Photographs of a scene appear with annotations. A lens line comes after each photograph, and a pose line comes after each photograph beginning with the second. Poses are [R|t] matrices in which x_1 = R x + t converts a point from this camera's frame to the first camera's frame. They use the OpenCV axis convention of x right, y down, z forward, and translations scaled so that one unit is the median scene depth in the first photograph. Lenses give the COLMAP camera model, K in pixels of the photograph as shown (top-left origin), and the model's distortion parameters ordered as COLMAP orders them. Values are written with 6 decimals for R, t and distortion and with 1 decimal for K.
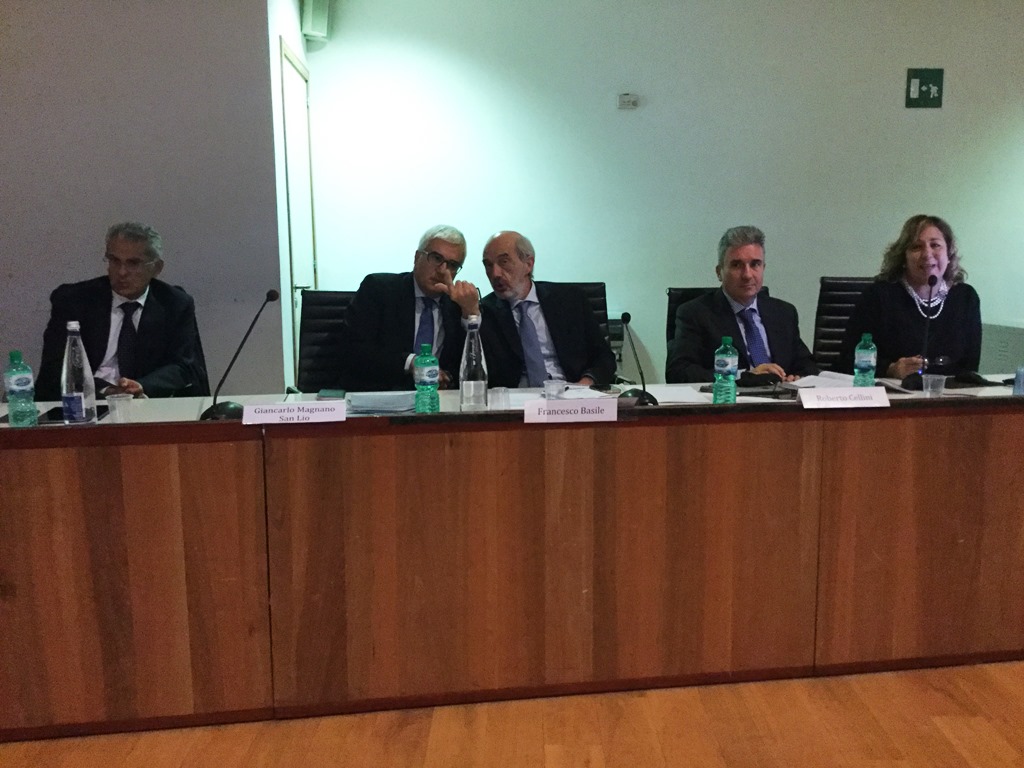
lens RADIAL K [[916.6, 0, 515.7], [0, 916.6, 383.2], [0, 0, 1]] dist [0.107220, -0.189428]
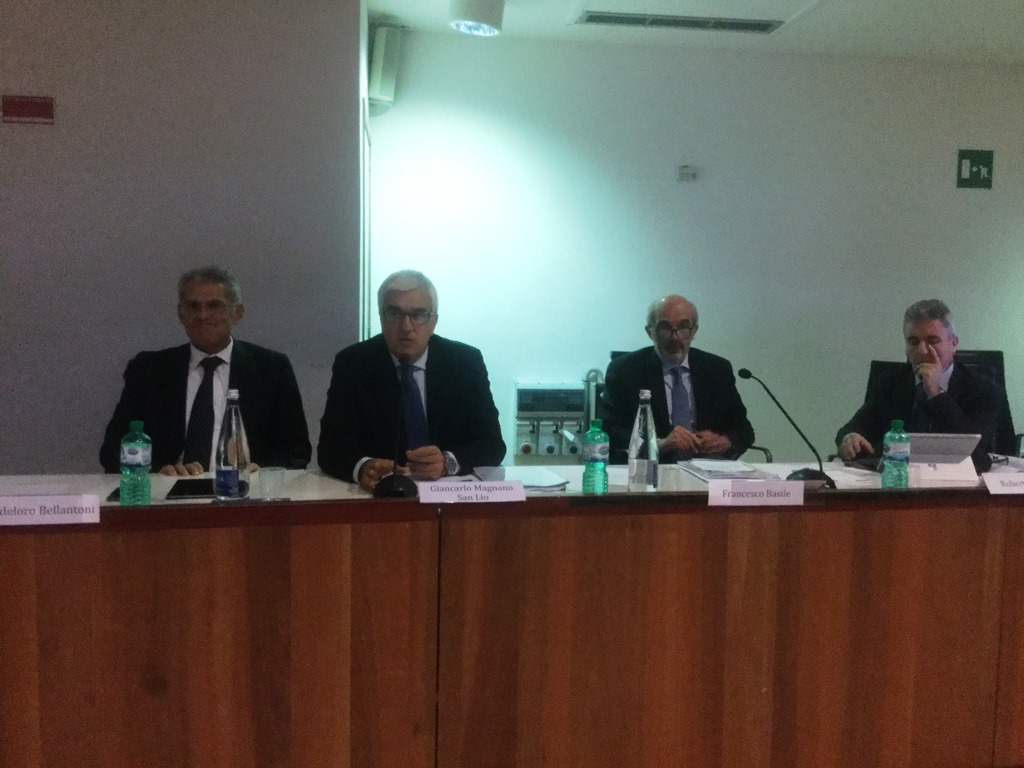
lens RADIAL K [[918.6, 0, 516.0], [0, 918.6, 384.7], [0, 0, 1]] dist [0.109881, -0.205851]
pose [[0.999001, 0.018909, 0.040495, -0.217809], [-0.016102, 0.997518, -0.068552, -0.011432], [-0.041690, 0.067831, 0.996825, 0.056813]]
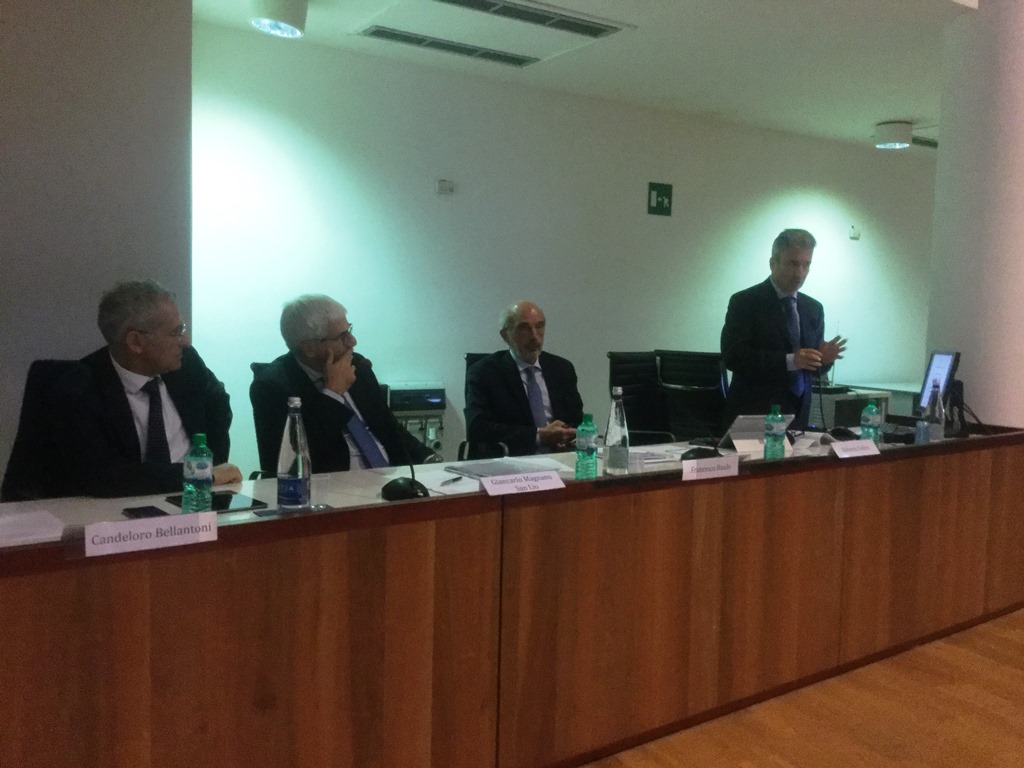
lens RADIAL K [[918.6, 0, 516.0], [0, 918.6, 384.7], [0, 0, 1]] dist [0.109881, -0.205851]
pose [[0.883090, -0.007648, 0.469140, -0.677359], [0.041879, 0.997161, -0.062574, -0.011875], [-0.467330, 0.074906, 0.880904, 0.078654]]
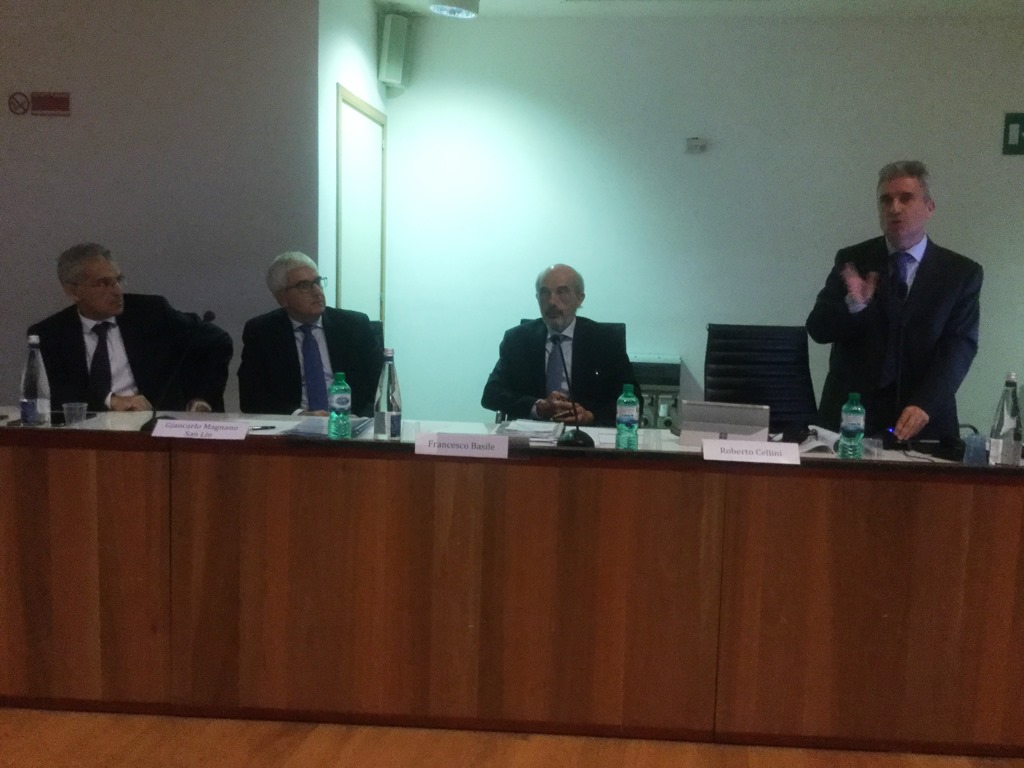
lens RADIAL K [[916.6, 0, 515.7], [0, 916.6, 383.2], [0, 0, 1]] dist [0.107220, -0.189428]
pose [[0.979493, 0.055896, -0.193571, 0.301812], [-0.064008, 0.997303, -0.035908, -0.005592], [0.191041, 0.047562, 0.980429, 0.008692]]
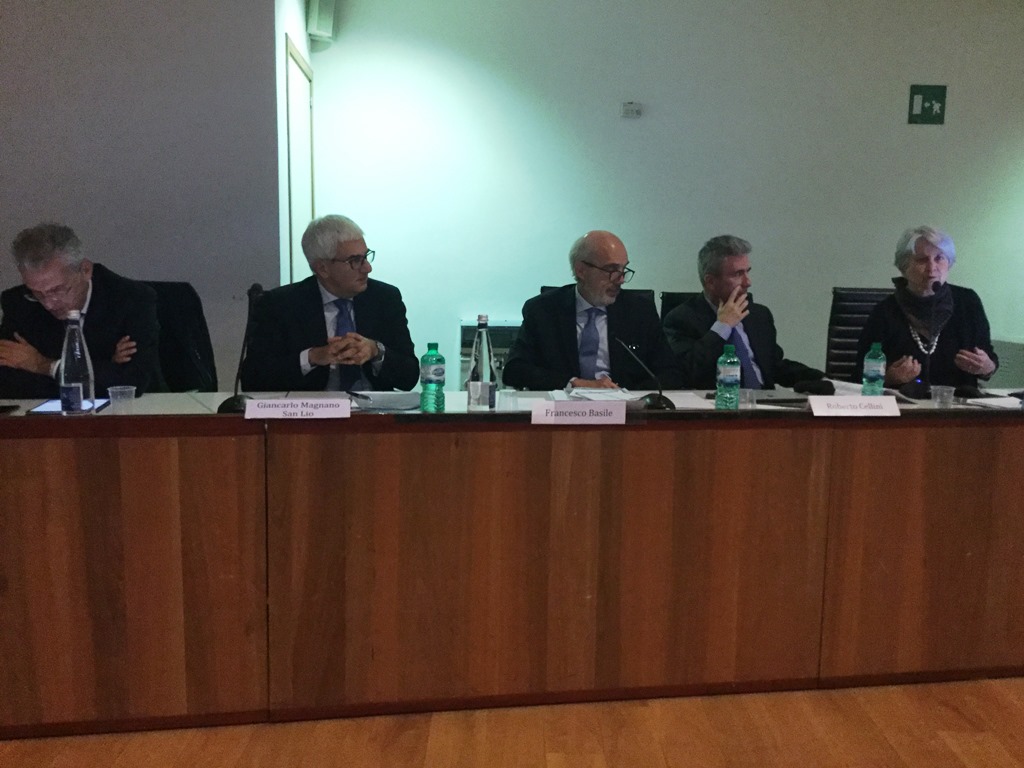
lens RADIAL K [[916.6, 0, 515.7], [0, 916.6, 383.2], [0, 0, 1]] dist [0.107220, -0.189428]
pose [[0.999696, 0.022046, 0.010998, -0.018447], [-0.021907, 0.999681, -0.012606, 0.011852], [-0.011272, 0.012361, 0.999860, 0.015089]]
